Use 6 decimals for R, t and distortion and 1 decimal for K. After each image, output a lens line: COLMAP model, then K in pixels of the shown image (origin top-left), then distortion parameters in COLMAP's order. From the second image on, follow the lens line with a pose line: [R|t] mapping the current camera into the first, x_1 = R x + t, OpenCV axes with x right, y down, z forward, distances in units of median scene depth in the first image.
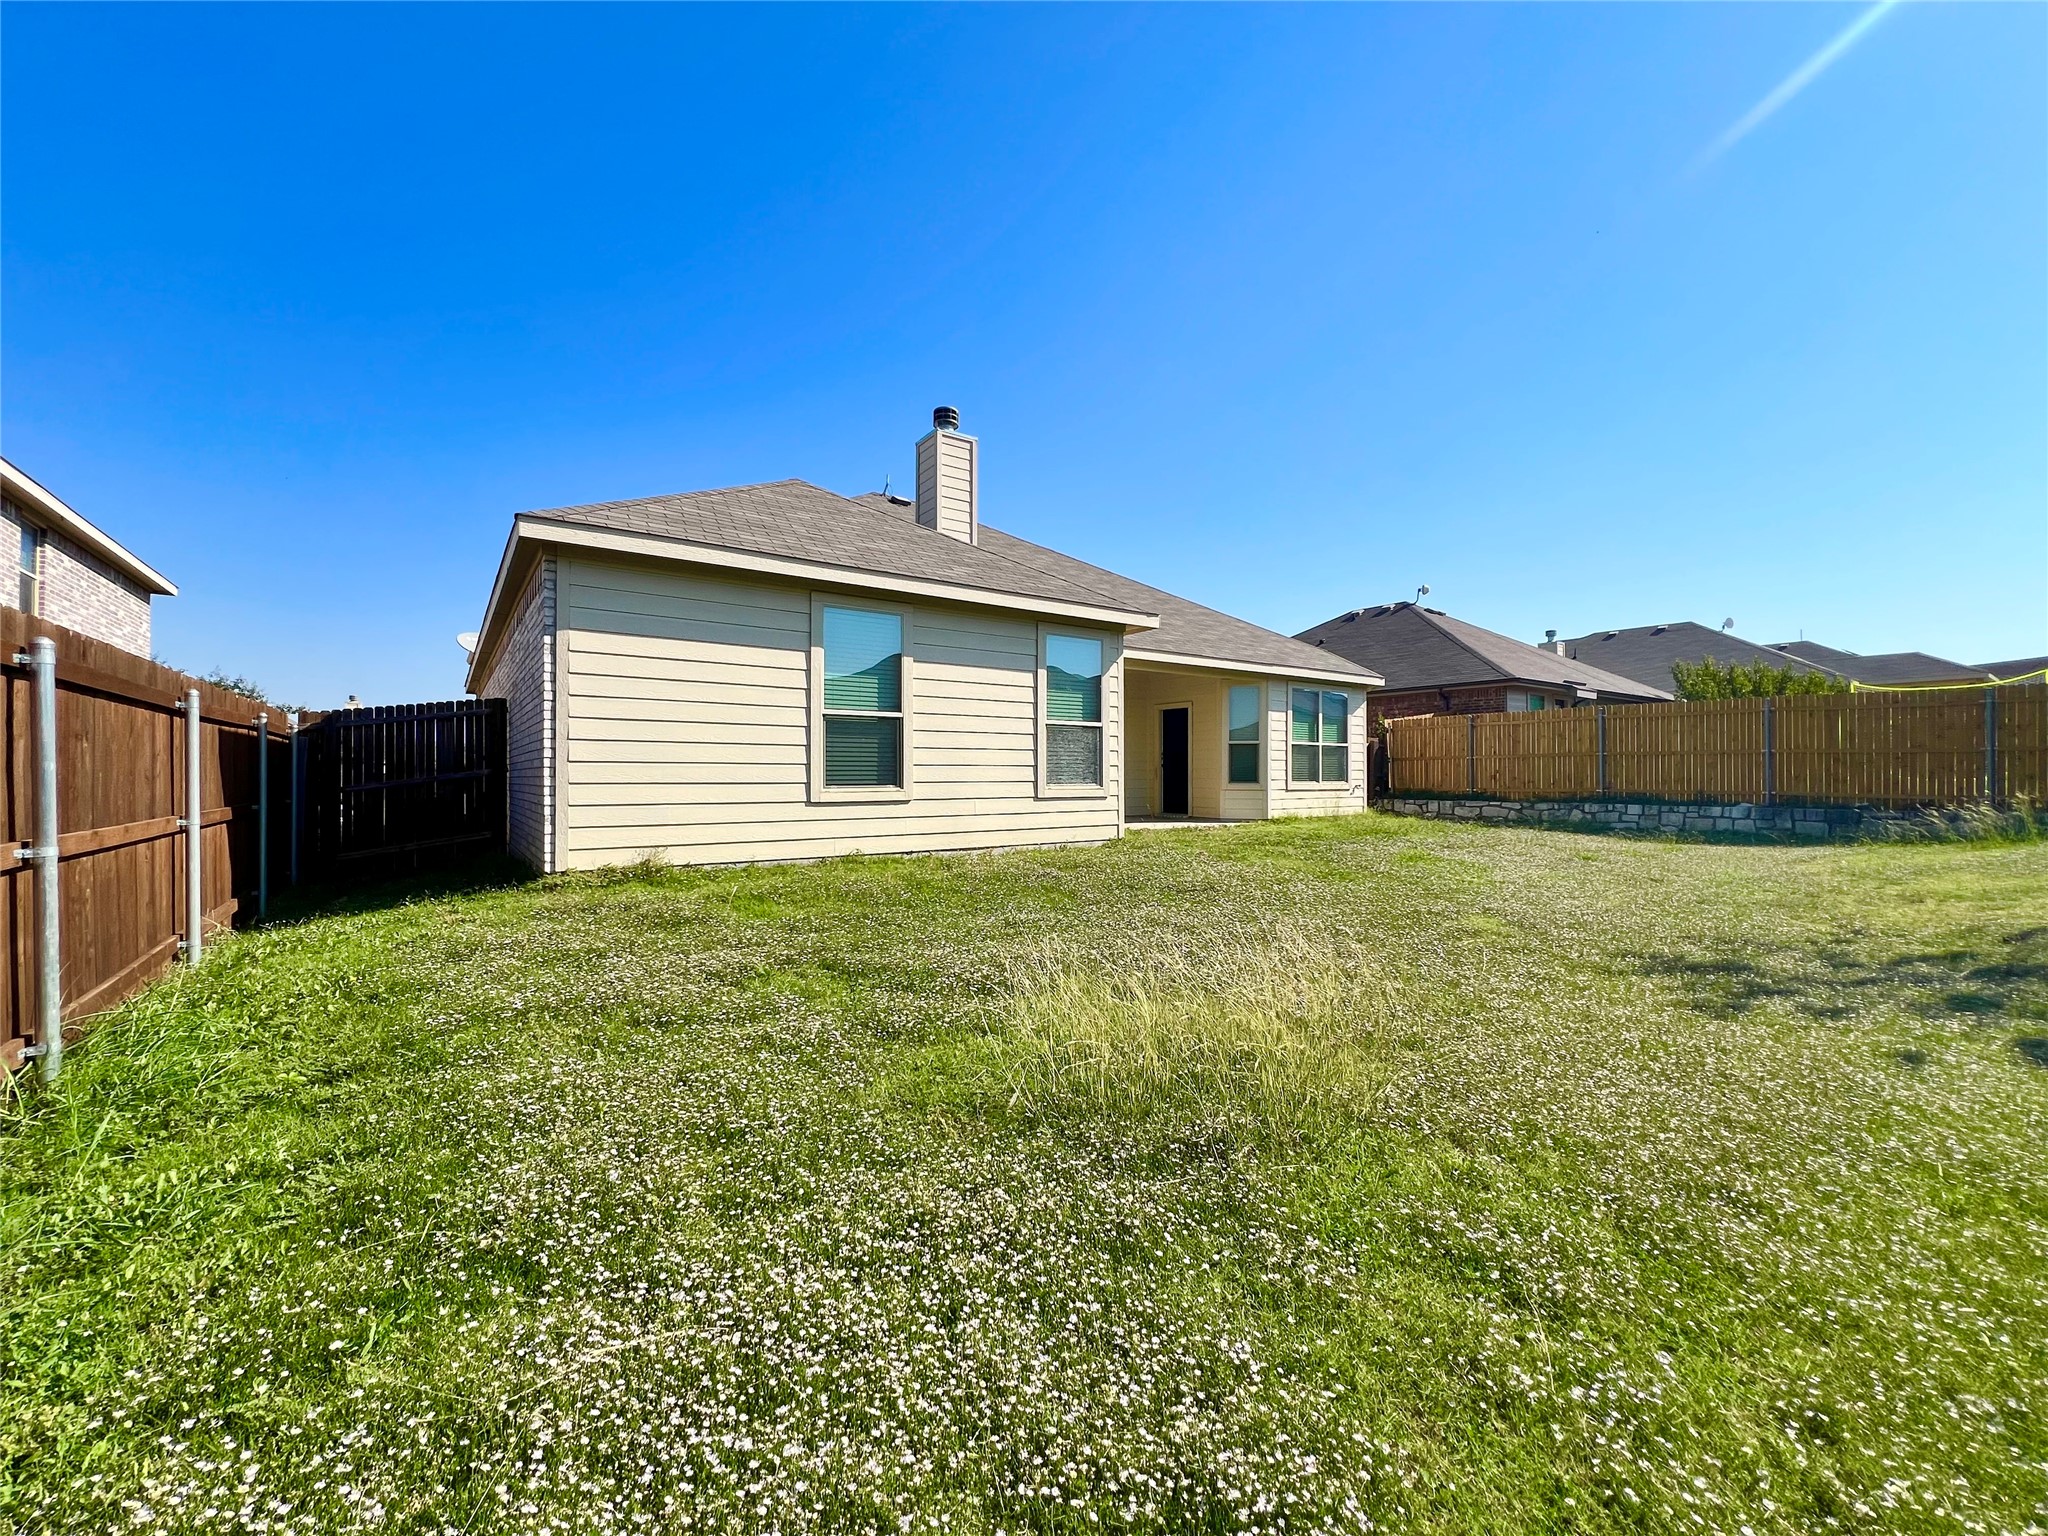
lens RADIAL K [[820.0, 0, 1020.2], [0, 820.0, 766.6], [0, 0, 1]] dist [-0.000415, -0.000344]
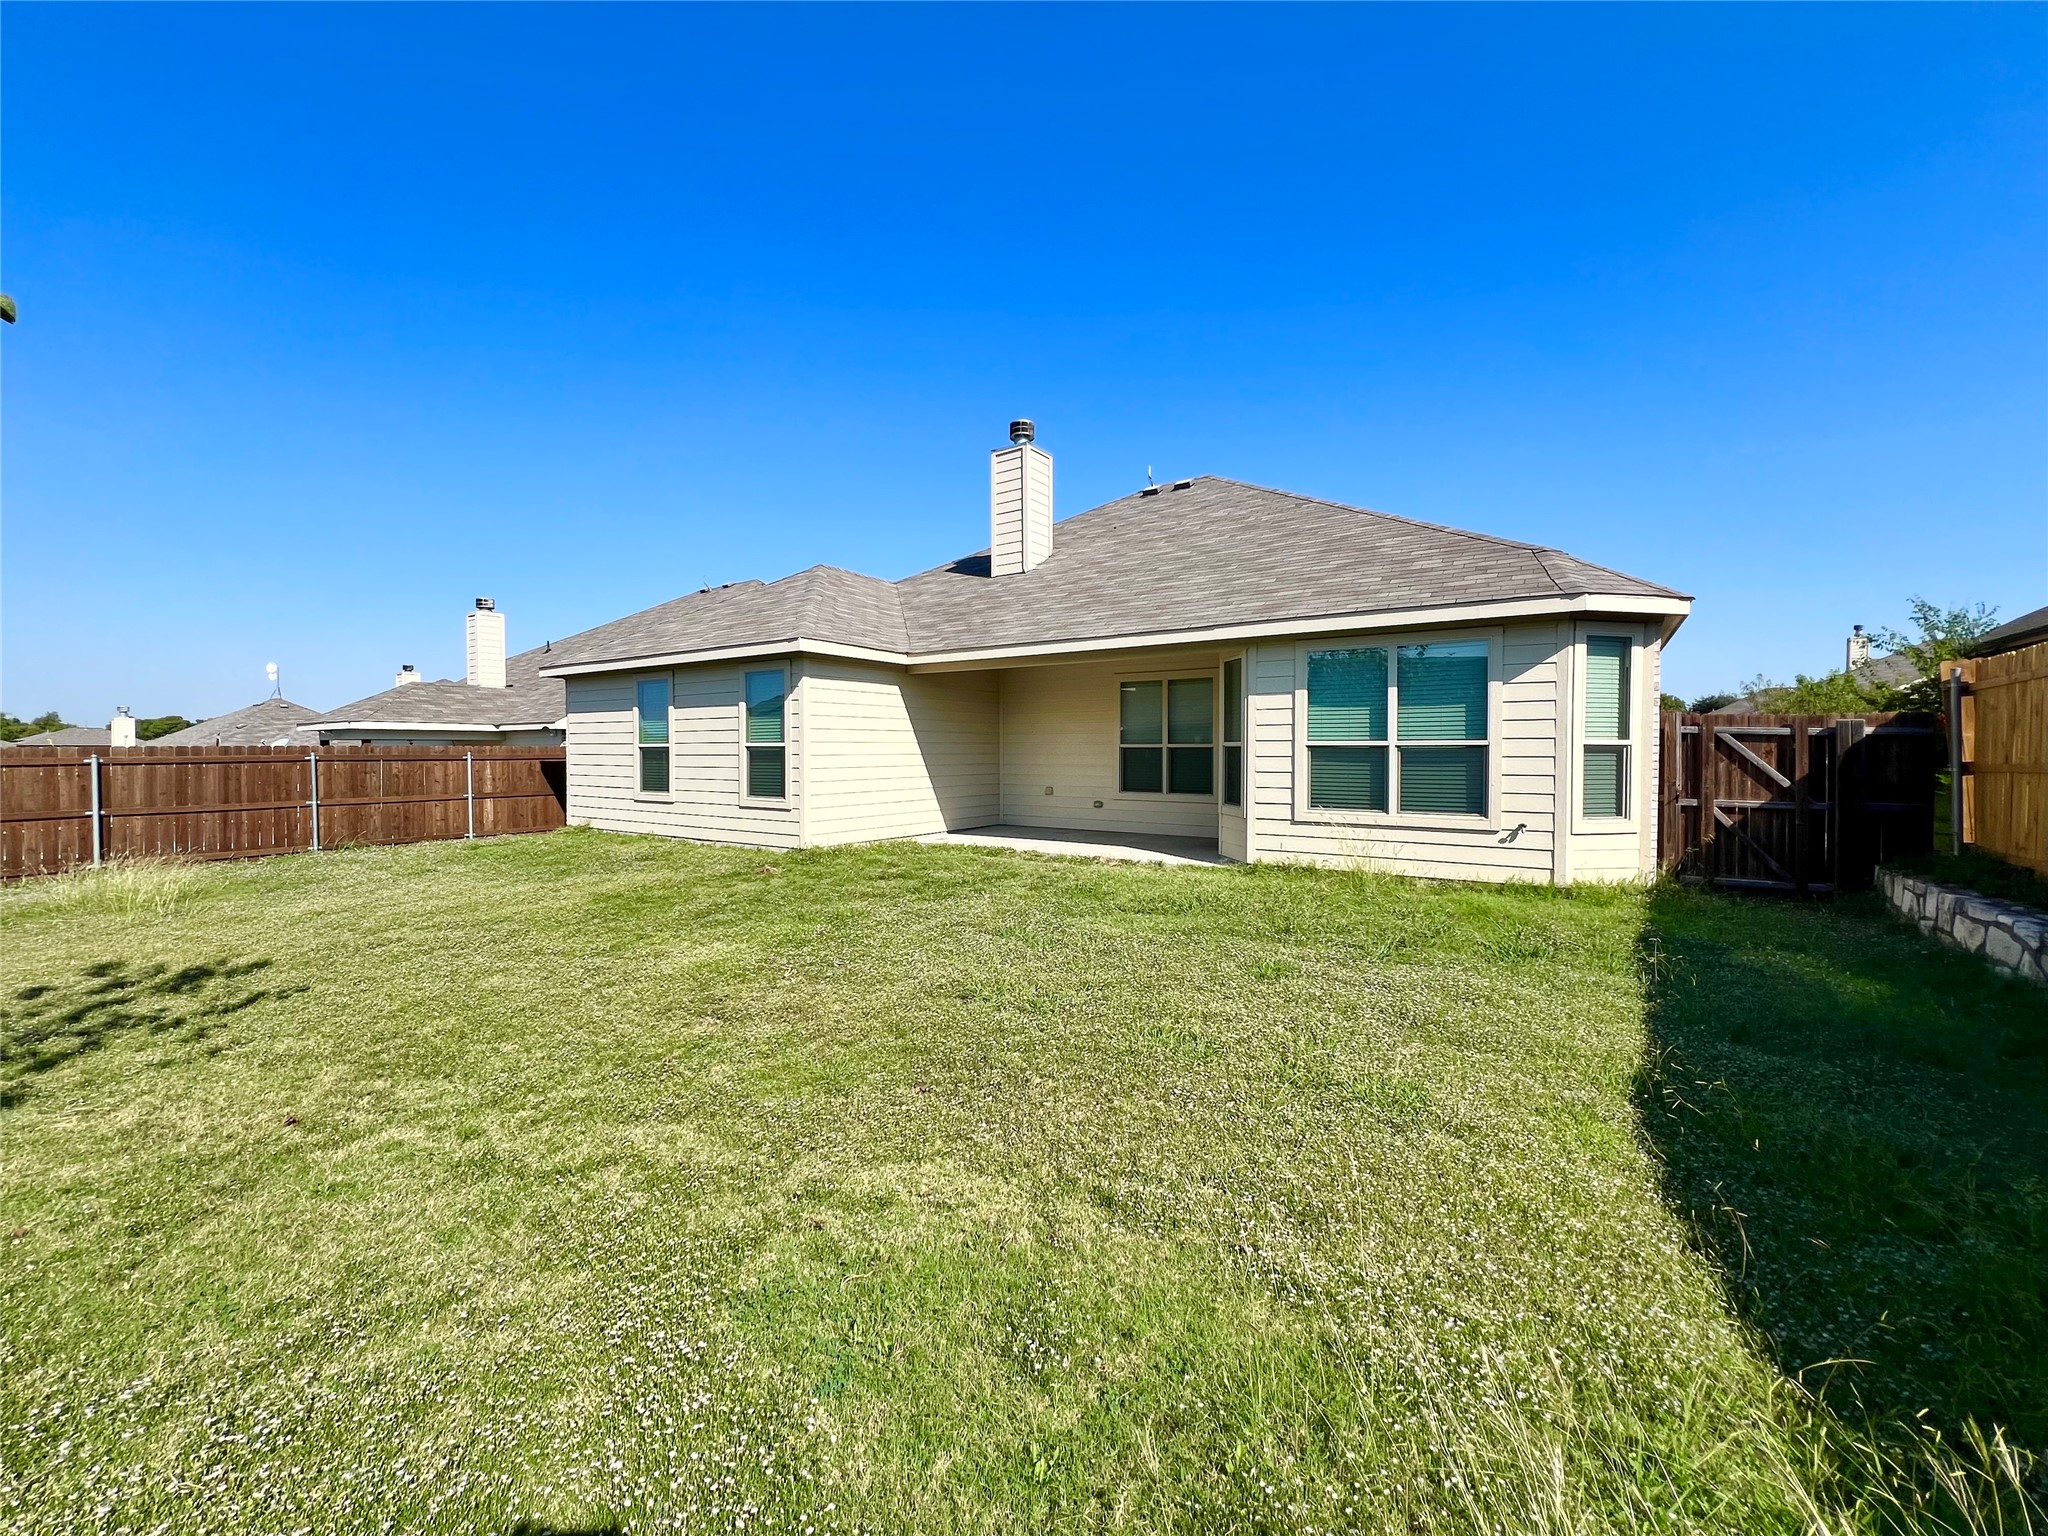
lens RADIAL K [[820.0, 0, 1020.2], [0, 820.0, 766.6], [0, 0, 1]] dist [-0.000415, -0.000344]
pose [[0.345000, 0.007277, -0.938574, 1.232280], [0.005034, 0.999941, 0.009603, -0.028403], [0.938589, -0.008037, 0.344943, 0.890986]]
